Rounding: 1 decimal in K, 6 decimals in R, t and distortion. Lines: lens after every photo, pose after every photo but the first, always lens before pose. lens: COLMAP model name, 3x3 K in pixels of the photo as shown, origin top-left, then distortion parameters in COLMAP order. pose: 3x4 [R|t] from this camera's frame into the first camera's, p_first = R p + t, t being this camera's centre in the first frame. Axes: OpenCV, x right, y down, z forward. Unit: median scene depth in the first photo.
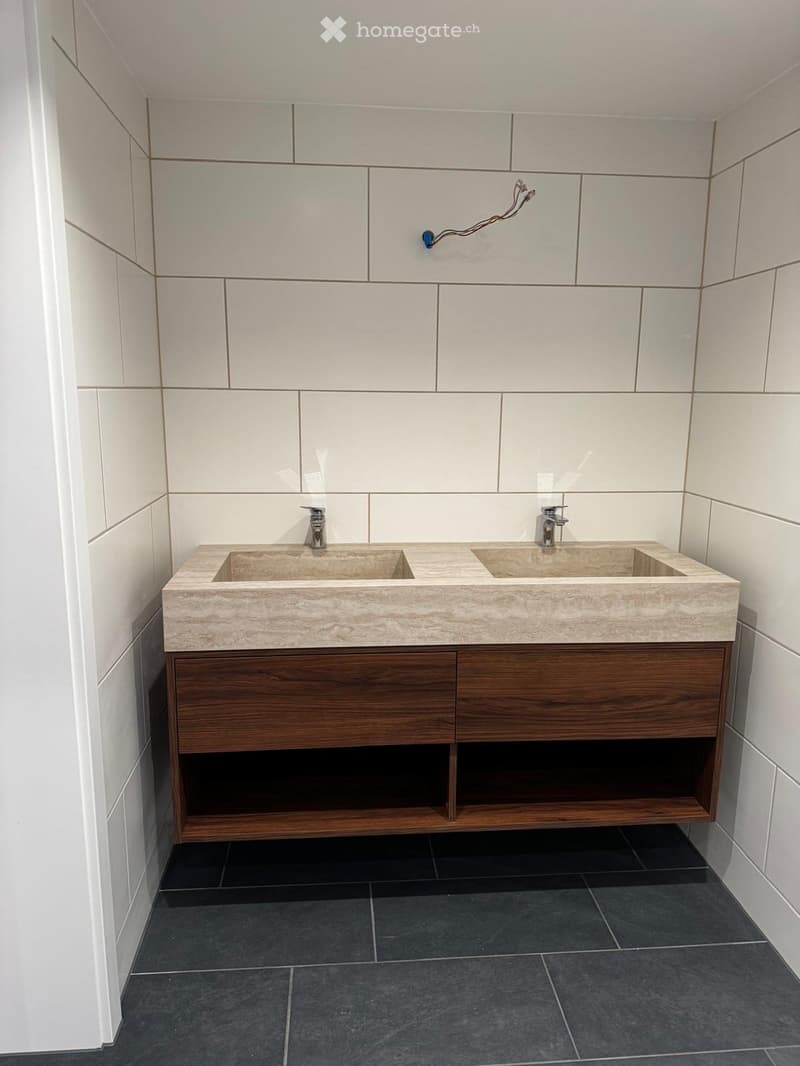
lens RADIAL K [[774.7, 0, 400.0], [0, 774.7, 533.0], [0, 0, 1]] dist [0.176683, -0.000098]
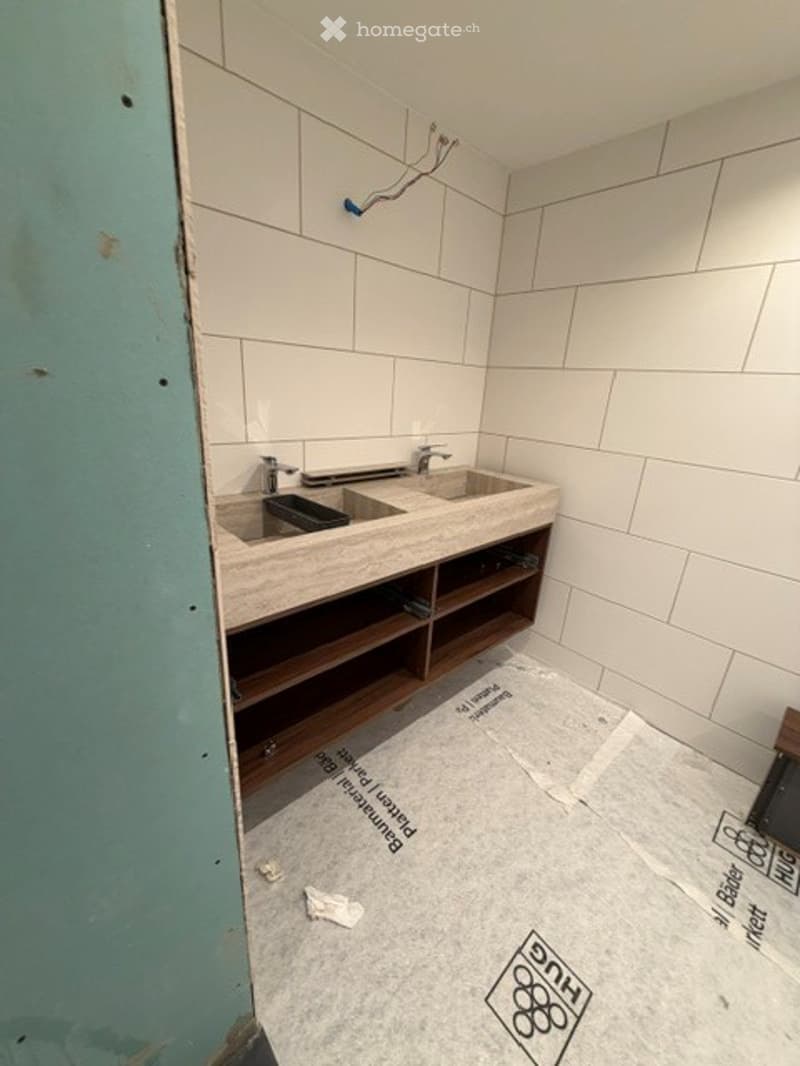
lens RADIAL K [[426.0, 0, 400.0], [0, 426.0, 533.0], [0, 0, 1]] dist [-0.004417, -0.000053]
pose [[0.791190, -0.166394, 0.588499, -0.385859], [0.062189, 0.979177, 0.193247, -0.036990], [-0.608400, -0.116297, 0.785064, 0.496340]]
